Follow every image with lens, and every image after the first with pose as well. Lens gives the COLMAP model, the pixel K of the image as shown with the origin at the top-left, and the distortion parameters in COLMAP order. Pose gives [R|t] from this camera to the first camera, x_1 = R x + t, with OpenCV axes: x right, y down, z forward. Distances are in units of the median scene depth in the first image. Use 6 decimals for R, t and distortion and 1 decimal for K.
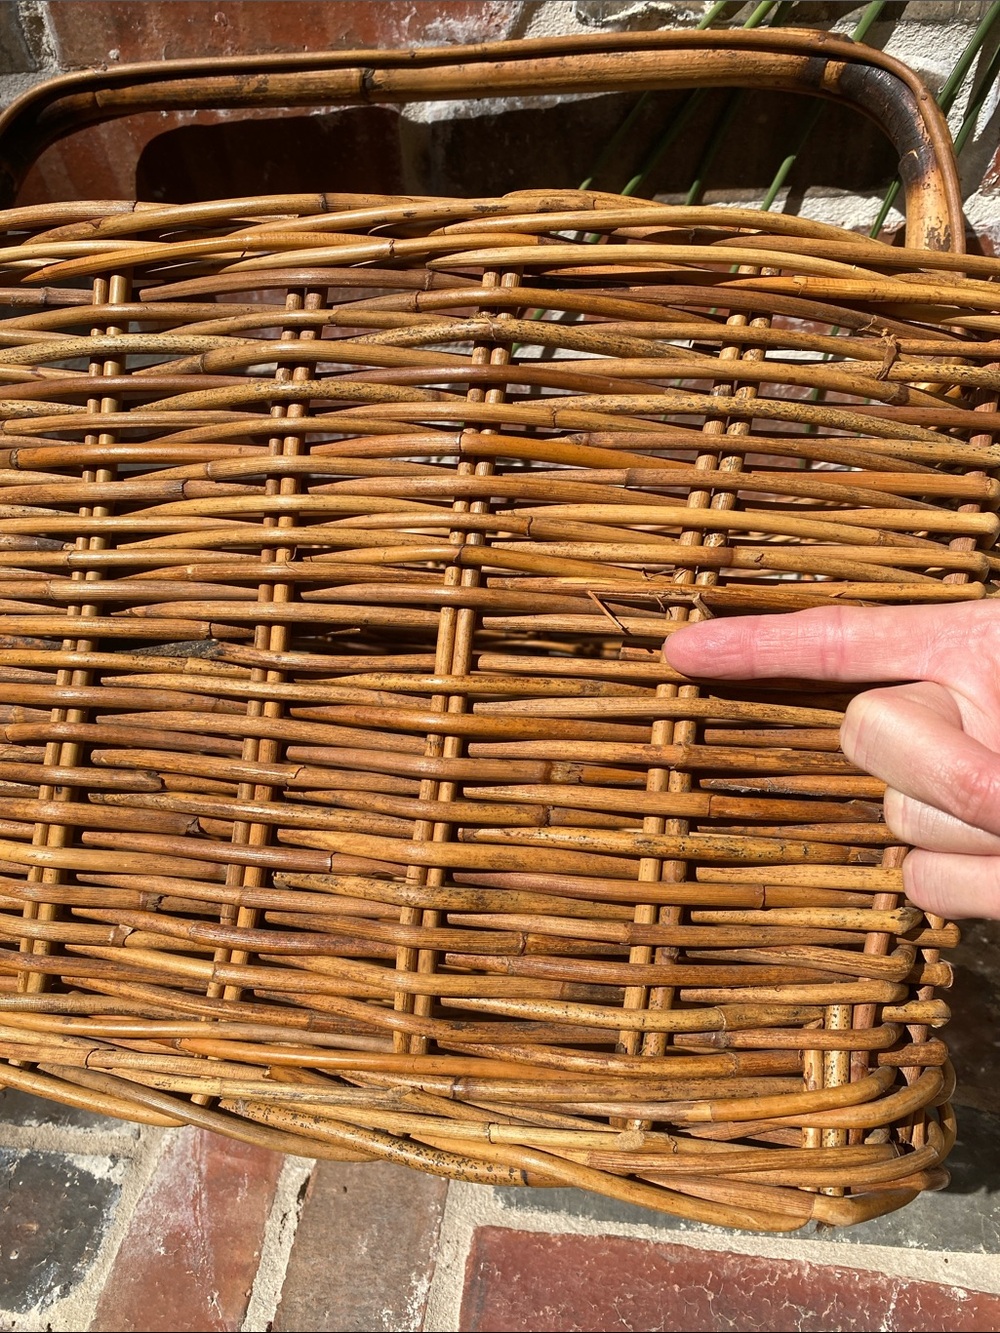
lens RADIAL K [[1052.6, 0, 485.3], [0, 1052.6, 662.2], [0, 0, 1]] dist [0.004670, -0.008422]
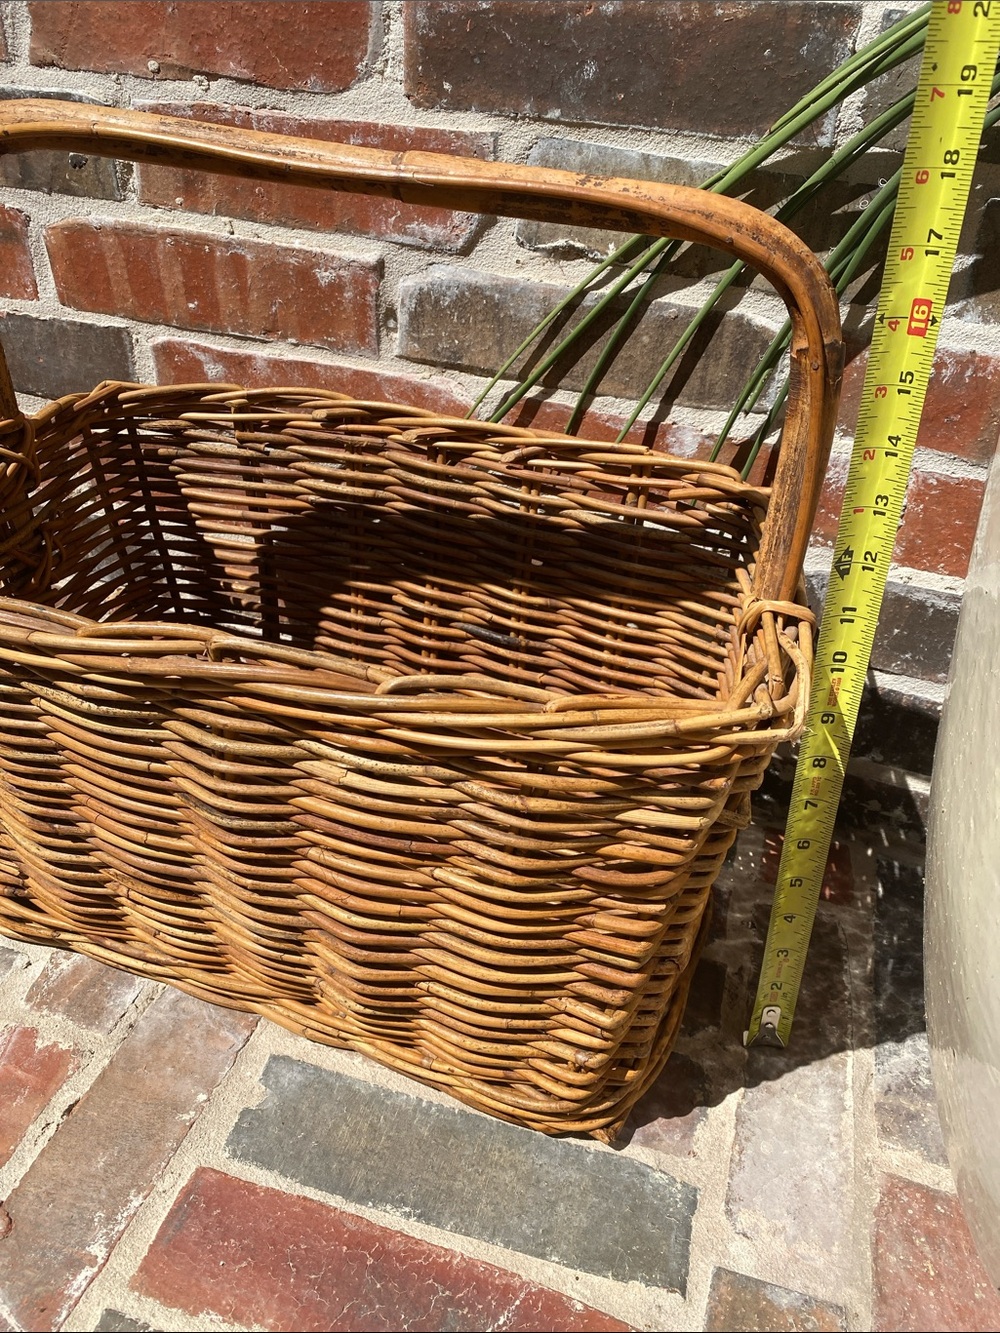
lens RADIAL K [[1043.6, 0, 505.7], [0, 1043.6, 654.8], [0, 0, 1]] dist [0.000010, 0.002018]
pose [[0.977374, 0.206418, -0.046160, 0.257348], [-0.211104, 0.965585, -0.151922, 0.094623], [0.013212, 0.158229, 0.987314, -0.220807]]
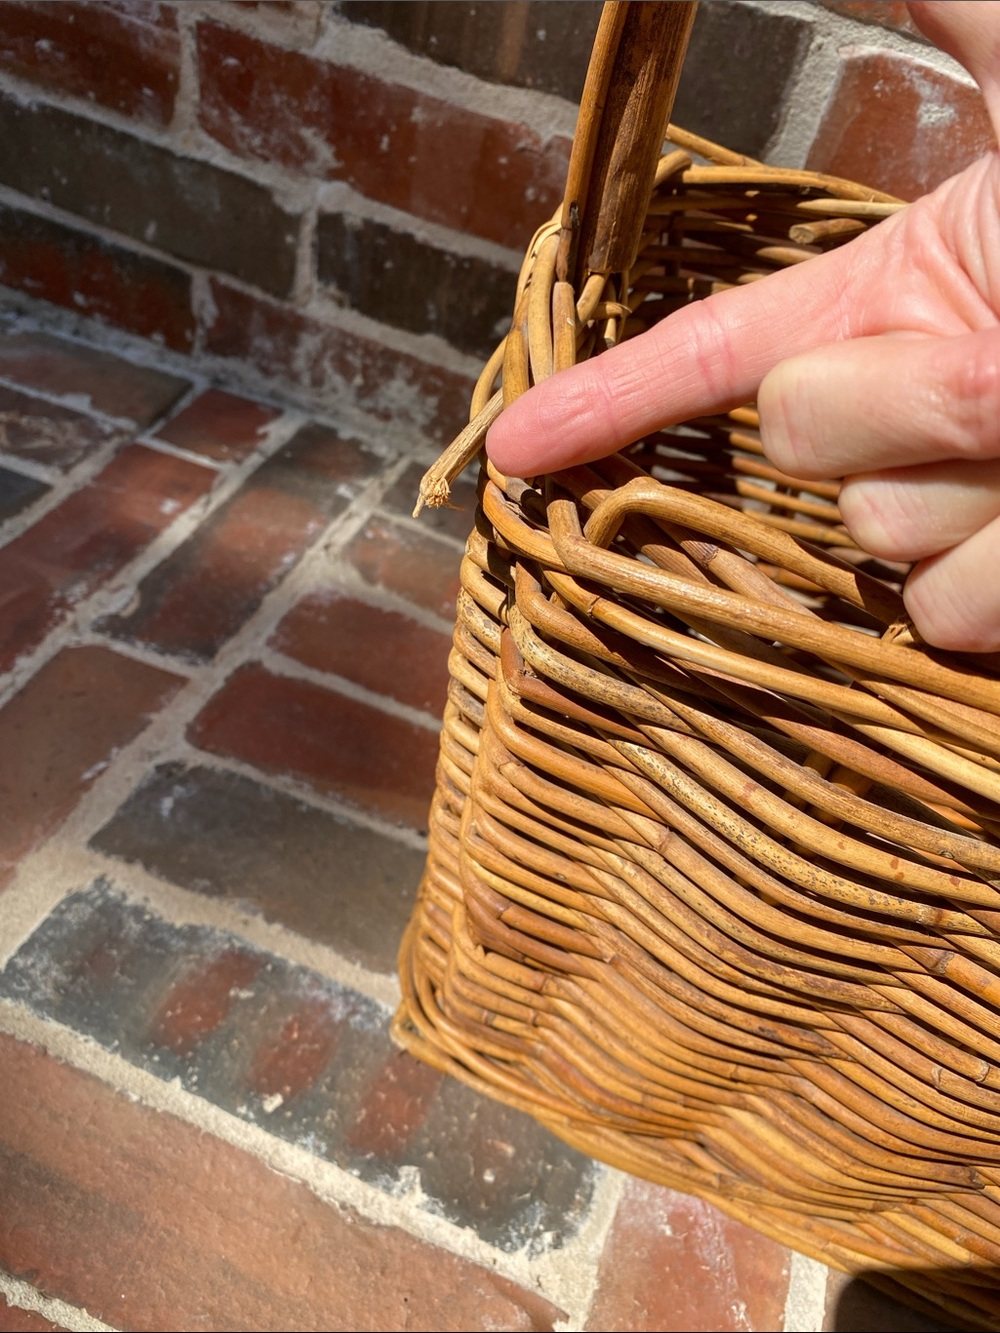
lens RADIAL K [[1058.8, 0, 485.9], [0, 1058.8, 676.8], [0, 0, 1]] dist [-0.010967, 0.003296]
pose [[0.940386, 0.338275, 0.035263, -0.625293], [-0.339643, 0.939461, 0.045350, 0.164846], [-0.017787, -0.054623, 0.998349, 0.203066]]
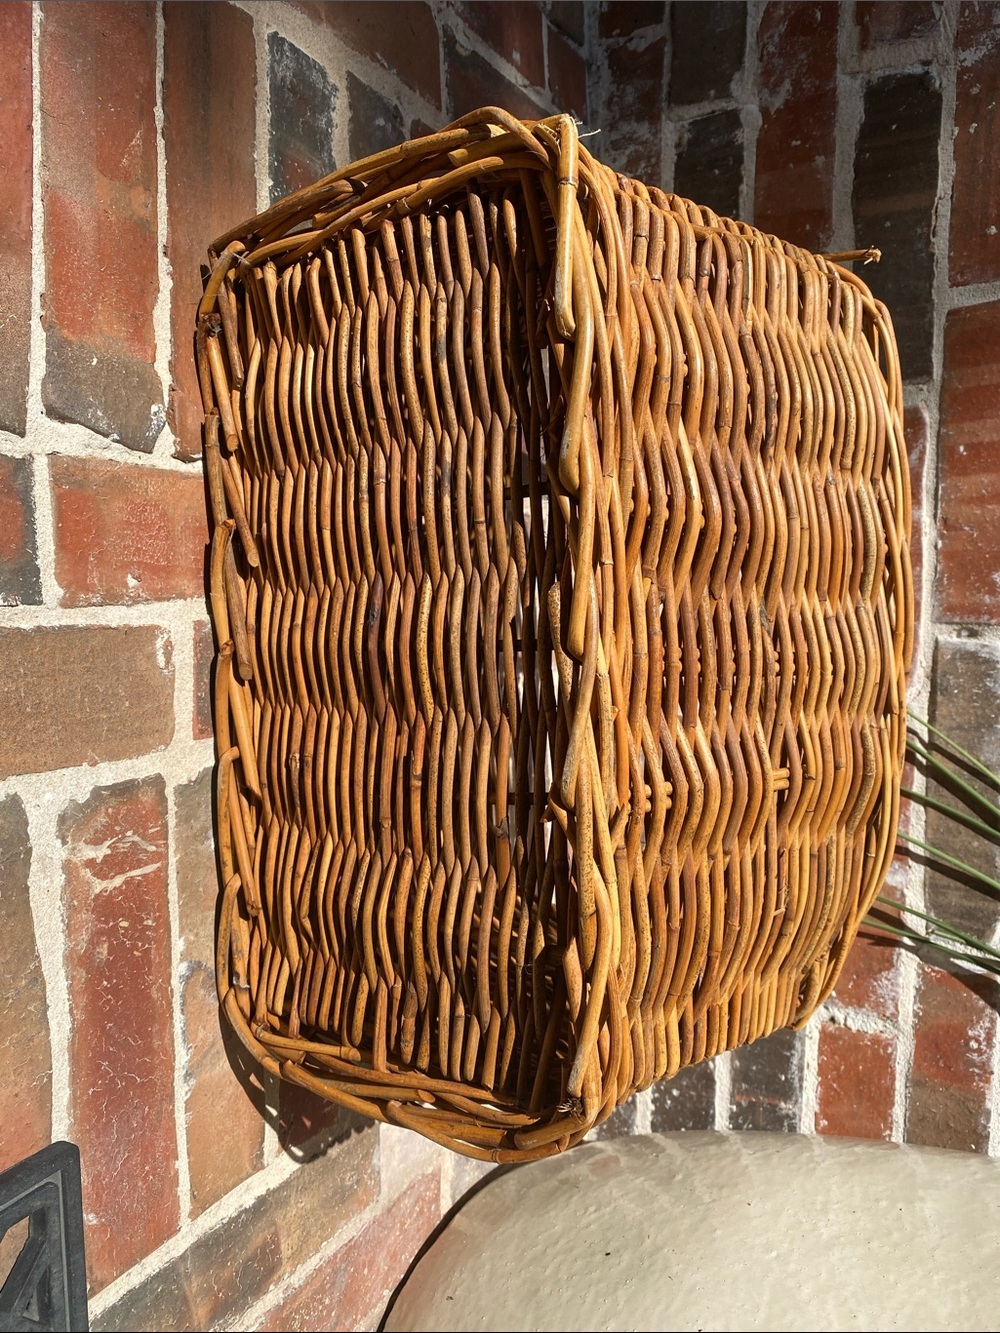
lens RADIAL K [[1041.8, 0, 504.2], [0, 1041.8, 660.3], [0, 0, 1]] dist [-0.008068, 0.007387]
pose [[-0.008879, 0.968265, 0.249769, -0.473309], [-0.975717, 0.046279, -0.214091, 0.617581], [-0.218856, -0.245605, 0.944341, -0.368791]]
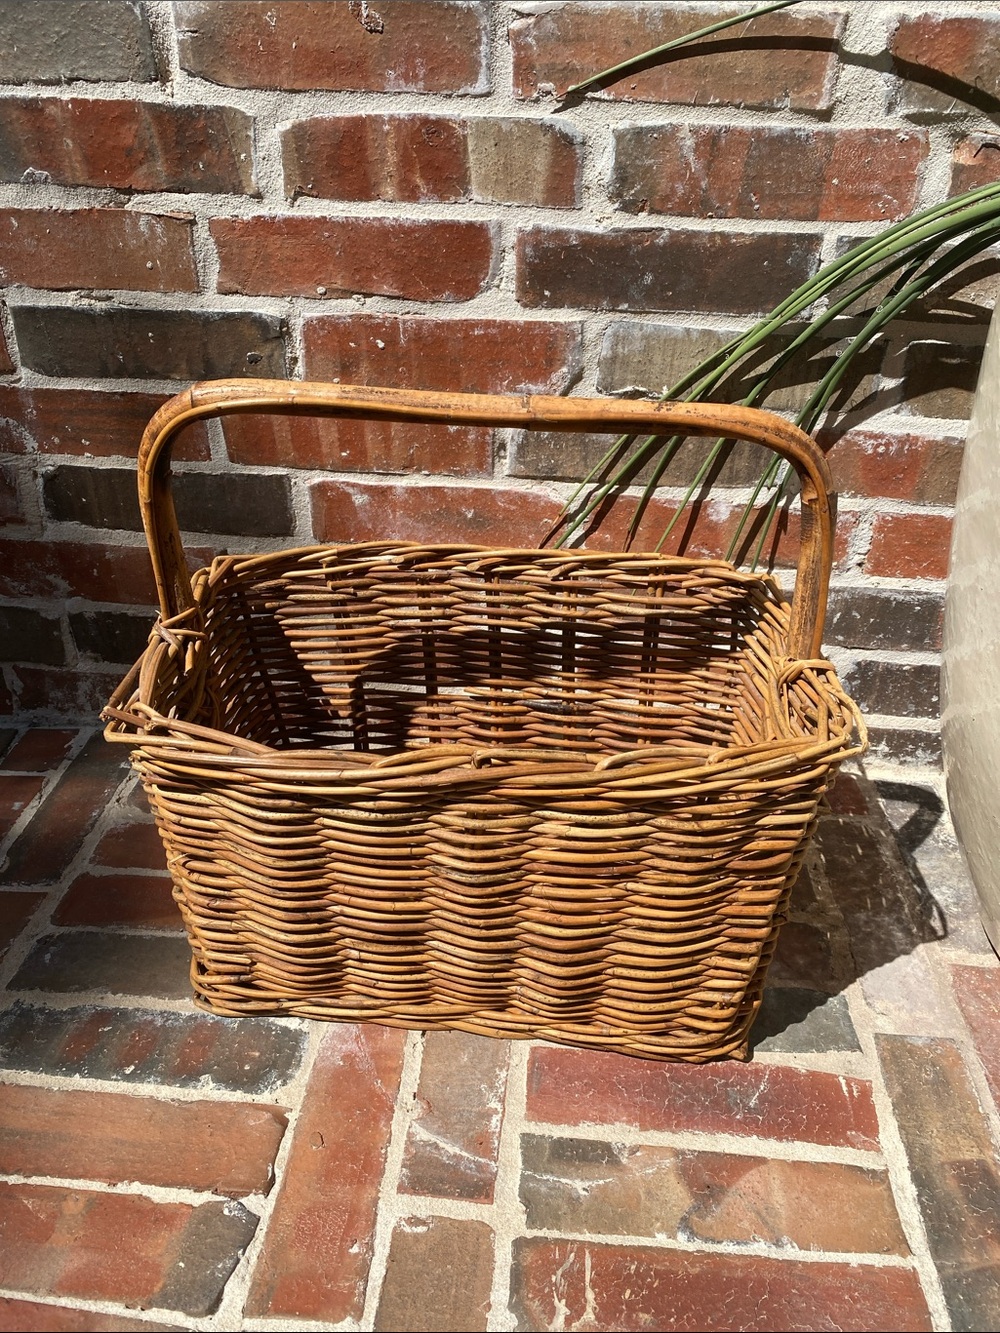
lens RADIAL K [[1040.8, 0, 501.4], [0, 1040.8, 657.6], [0, 0, 1]] dist [0.002759, 0.001918]
pose [[0.991850, 0.059200, 0.112821, -0.283343], [-0.035571, 0.978952, -0.200969, 0.259686], [-0.122344, 0.195318, 0.973079, -0.754816]]
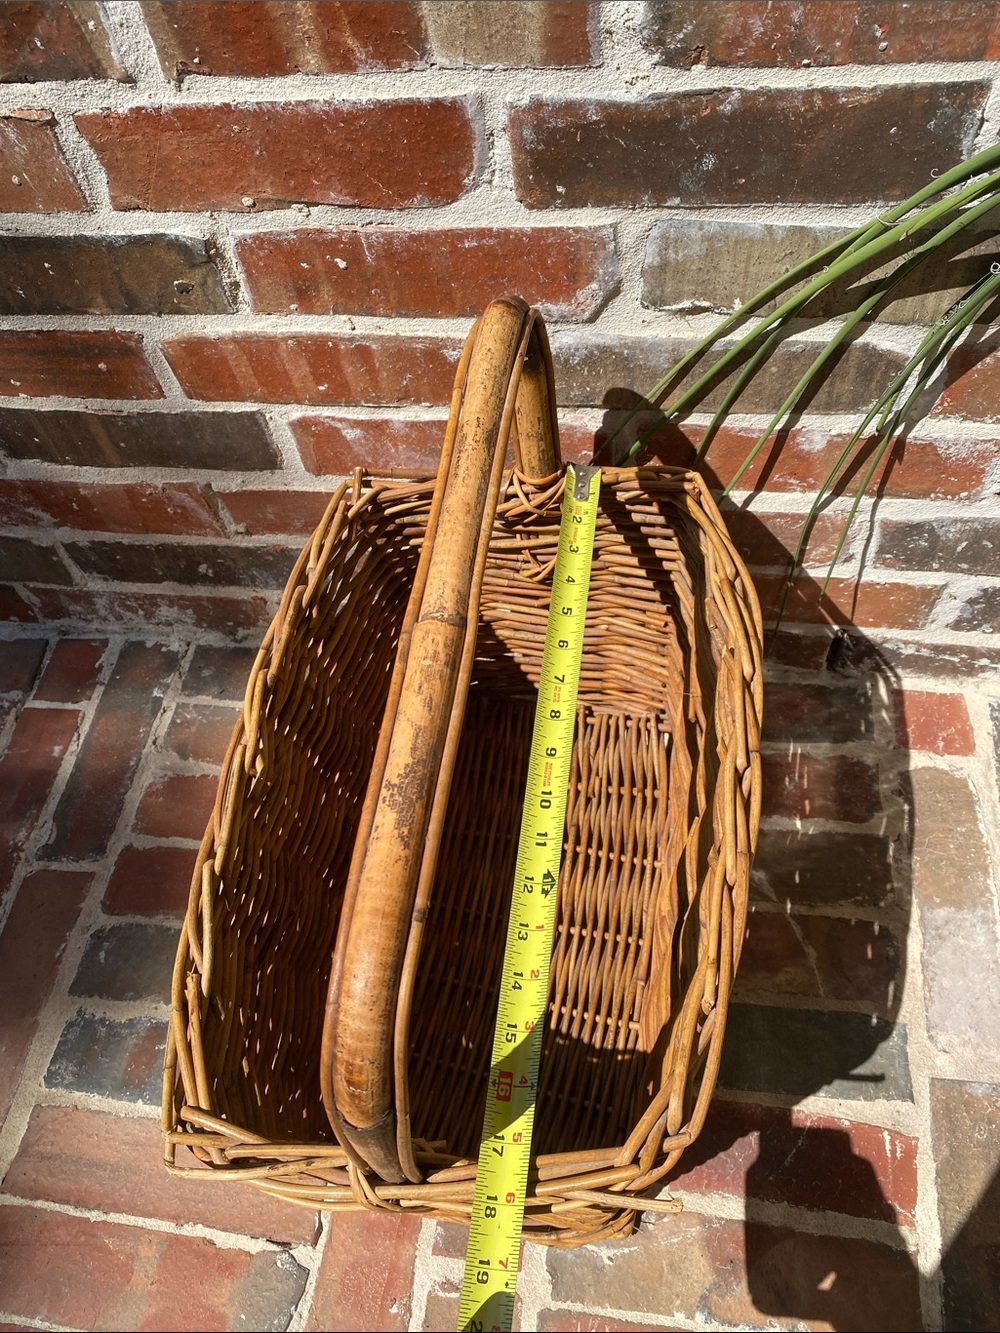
lens RADIAL K [[1042.1, 0, 498.5], [0, 1042.1, 681.8], [0, 0, 1]] dist [-0.002895, 0.007268]
pose [[0.999893, -0.010212, -0.010440, -0.095000], [0.012498, 0.968194, 0.249888, -0.510627], [0.007556, -0.249992, 0.968218, -0.463958]]
